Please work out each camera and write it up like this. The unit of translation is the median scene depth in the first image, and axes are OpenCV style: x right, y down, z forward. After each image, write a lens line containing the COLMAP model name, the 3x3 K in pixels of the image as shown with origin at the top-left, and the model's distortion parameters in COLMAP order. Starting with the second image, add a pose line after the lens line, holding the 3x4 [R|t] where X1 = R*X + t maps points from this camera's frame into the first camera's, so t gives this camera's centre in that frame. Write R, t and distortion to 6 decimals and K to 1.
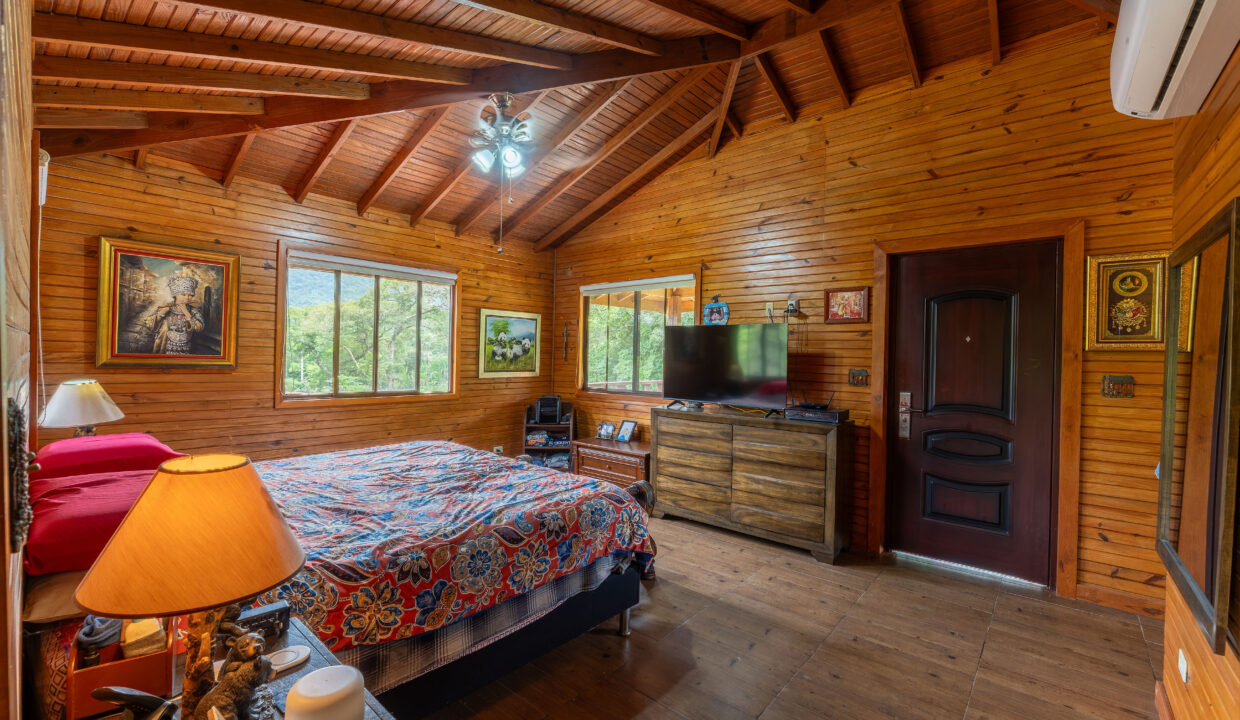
lens RADIAL K [[524.5, 0, 615.0], [0, 524.5, 359.8], [0, 0, 1]] dist [-0.002187, -0.000301]
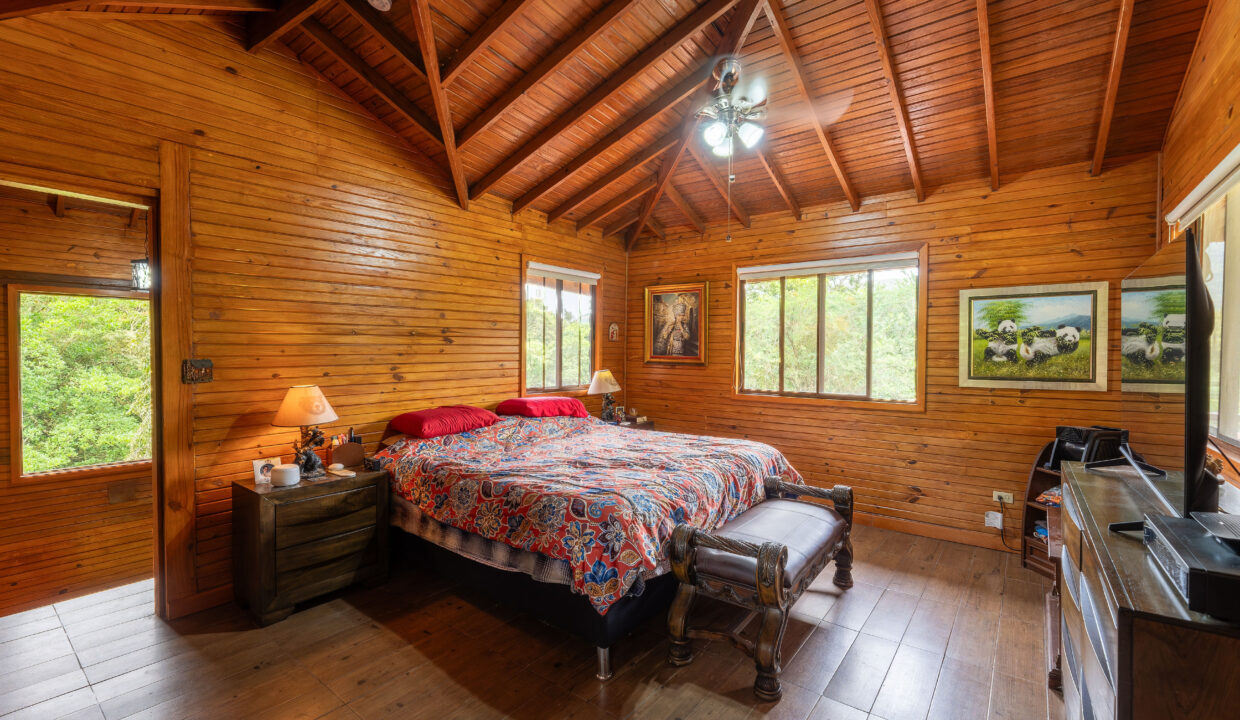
lens RADIAL K [[541.2, 0, 611.9], [0, 541.2, 359.2], [0, 0, 1]] dist [-0.001196, -0.000387]
pose [[0.044489, -0.003747, -0.999003, 0.680370], [-0.009135, 0.999950, -0.004158, 0.006806], [0.998968, 0.009311, 0.044453, 0.729506]]
